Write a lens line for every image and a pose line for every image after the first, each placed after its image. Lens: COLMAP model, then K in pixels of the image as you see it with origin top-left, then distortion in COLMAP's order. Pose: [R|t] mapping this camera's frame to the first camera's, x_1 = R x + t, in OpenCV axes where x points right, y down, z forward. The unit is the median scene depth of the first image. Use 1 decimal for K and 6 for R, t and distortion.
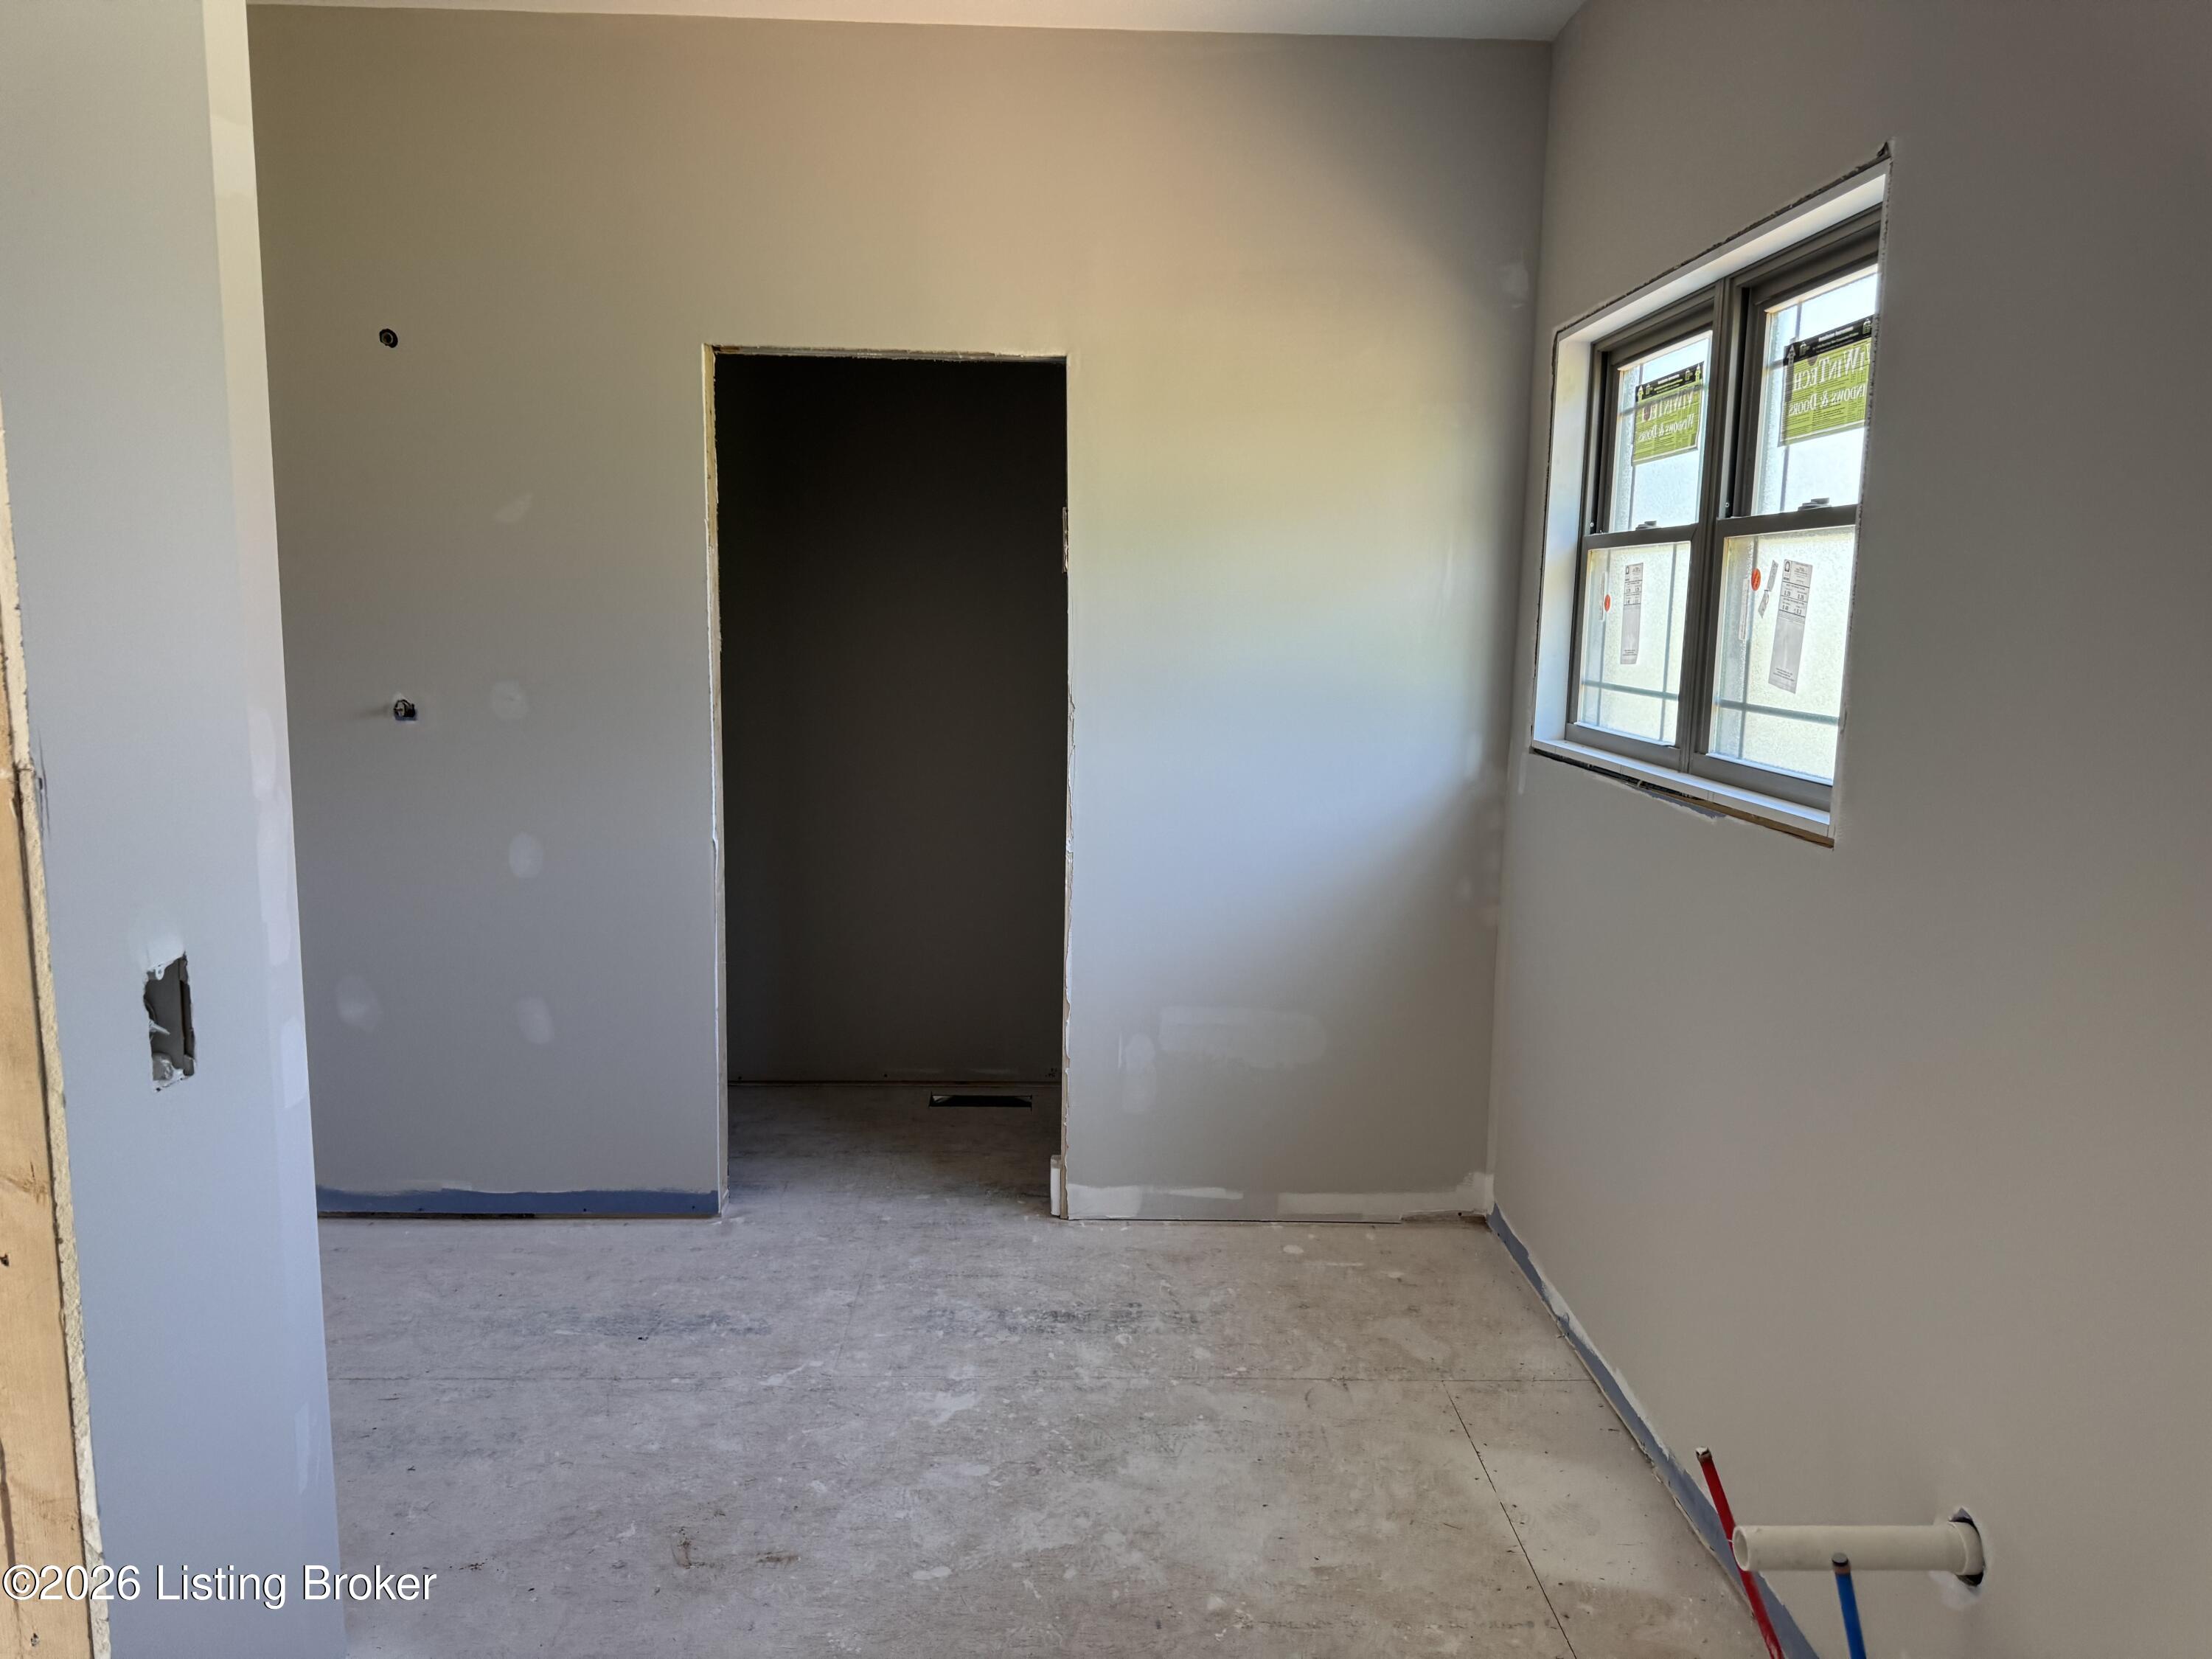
lens RADIAL K [[1588.0, 0, 1106.0], [0, 1588.0, 829.5], [0, 0, 1]] dist [0.123570, -0.194125]
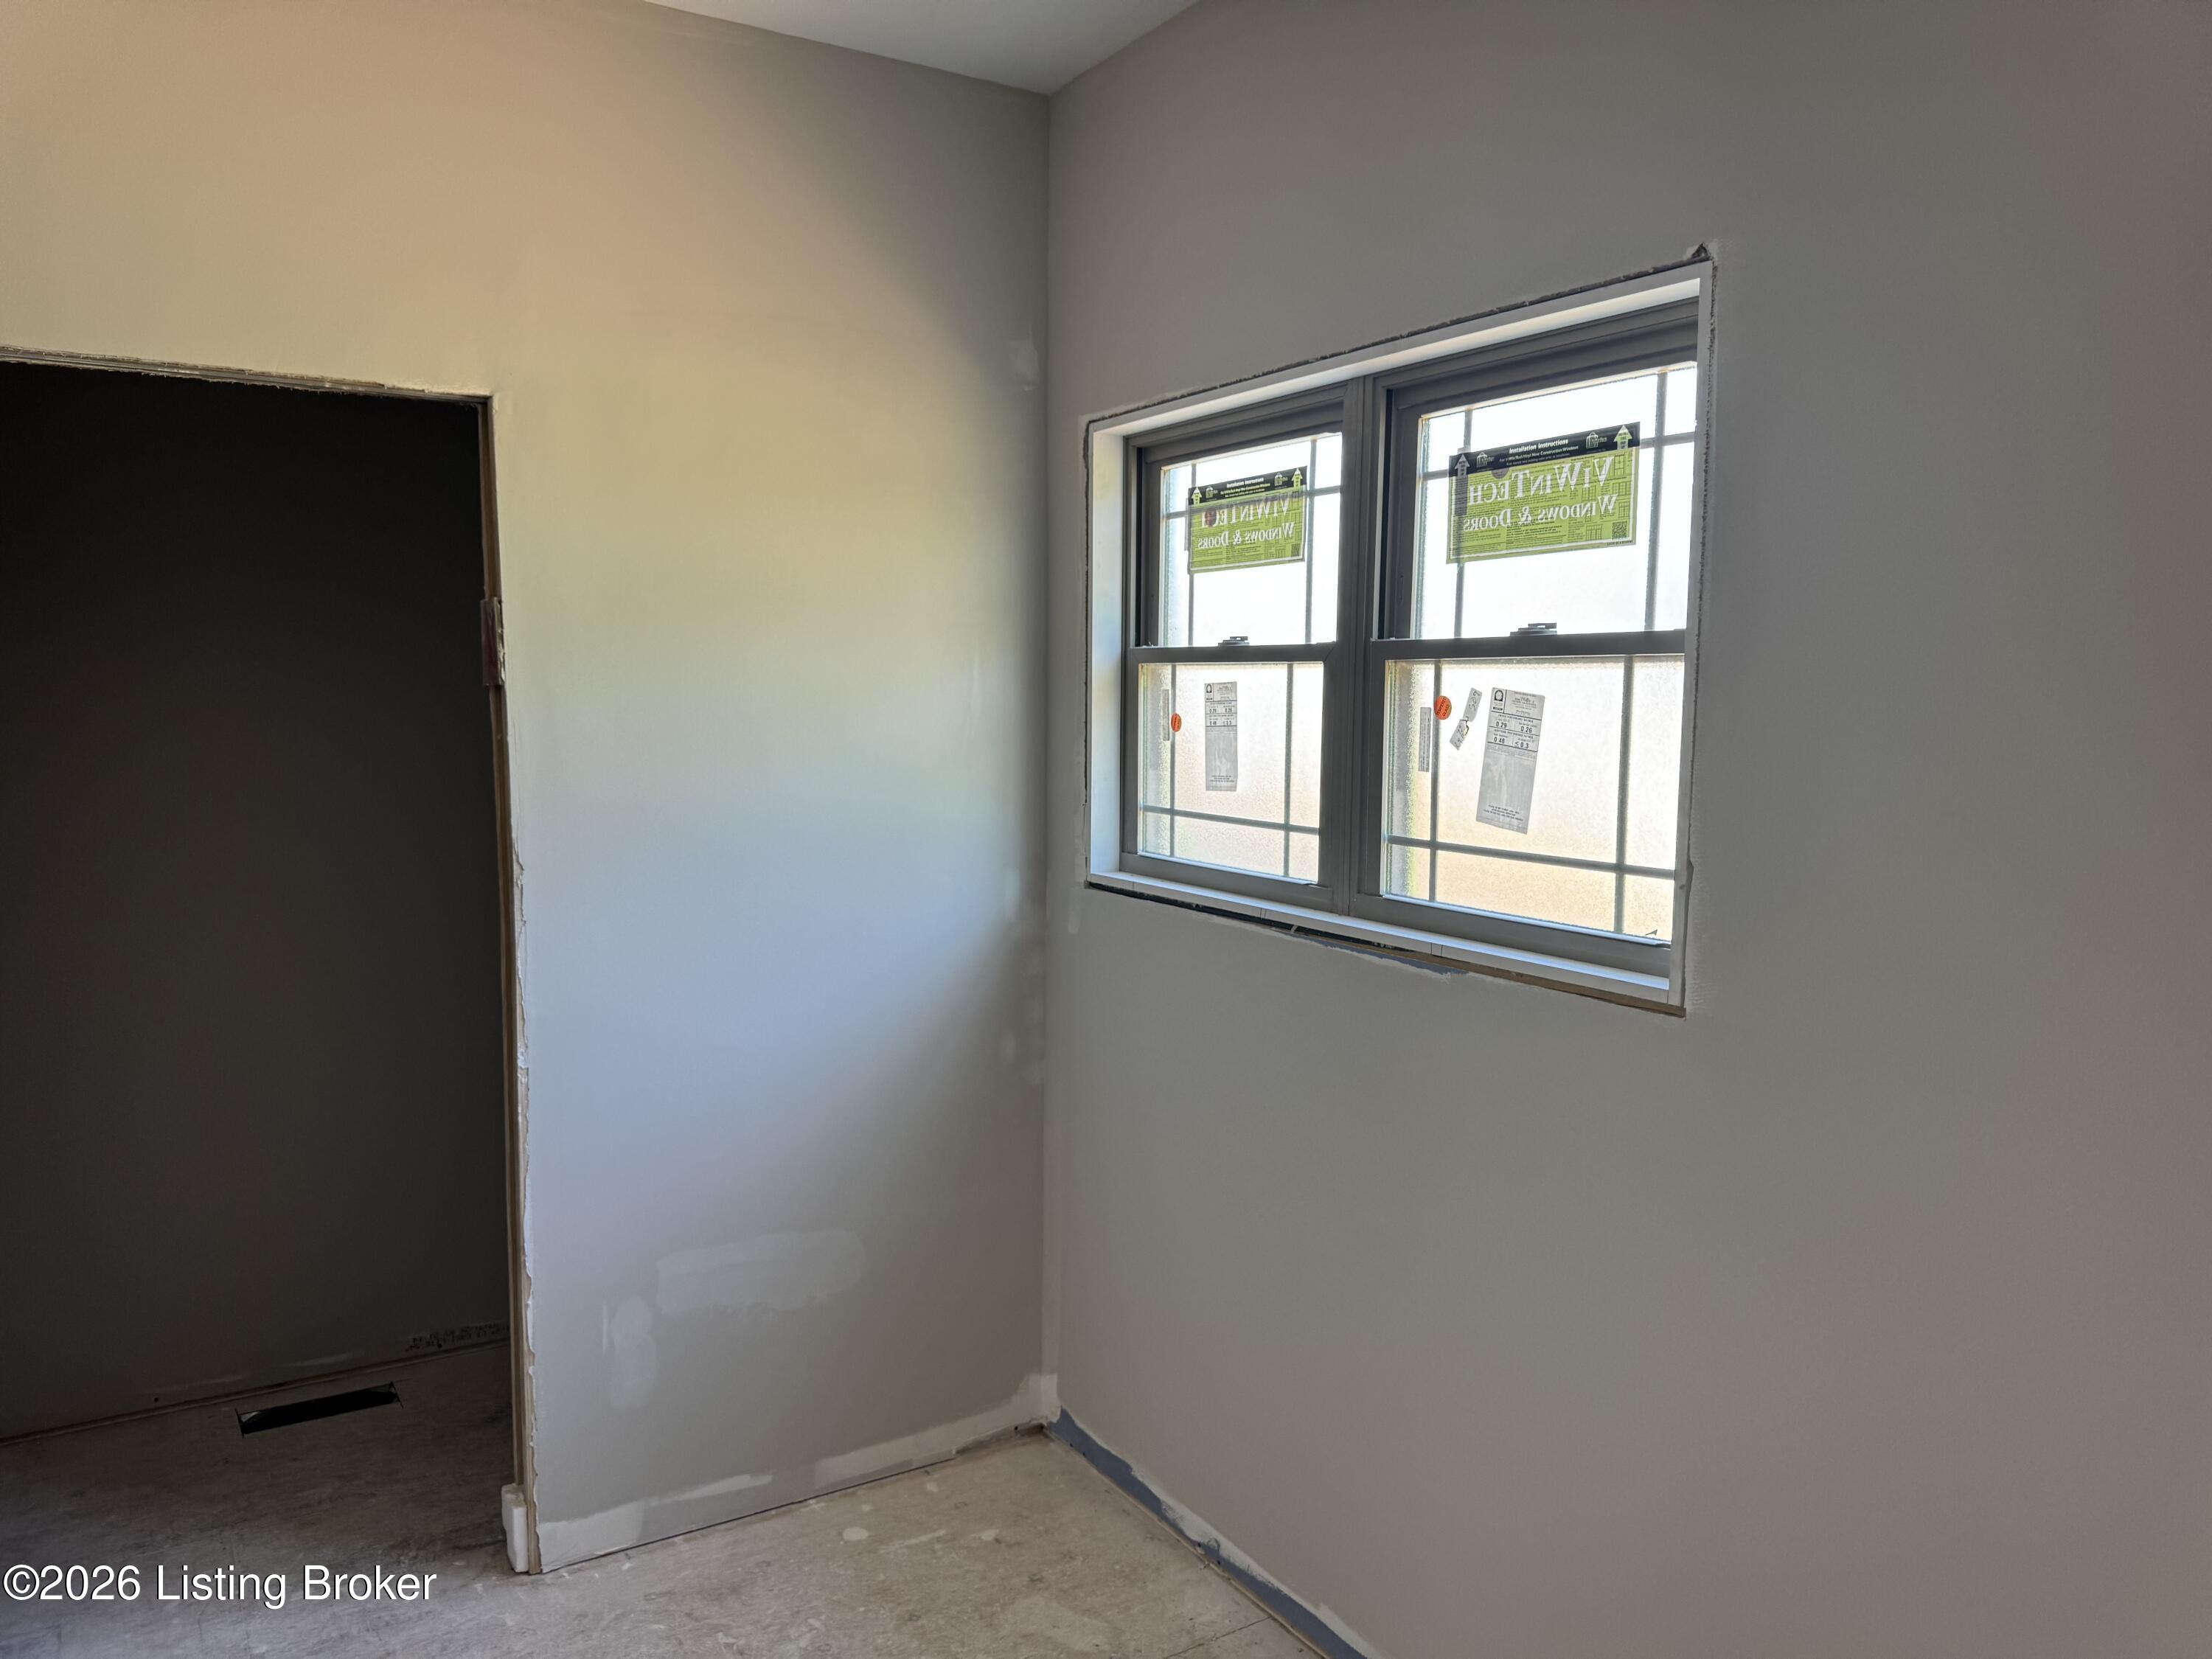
lens RADIAL K [[1588.0, 0, 1106.0], [0, 1588.0, 829.5], [0, 0, 1]] dist [0.123570, -0.194125]
pose [[0.861566, -0.054907, 0.504668, -0.172385], [0.078131, 0.996631, -0.024954, -0.059772], [-0.501597, 0.060930, 0.862953, 0.242292]]
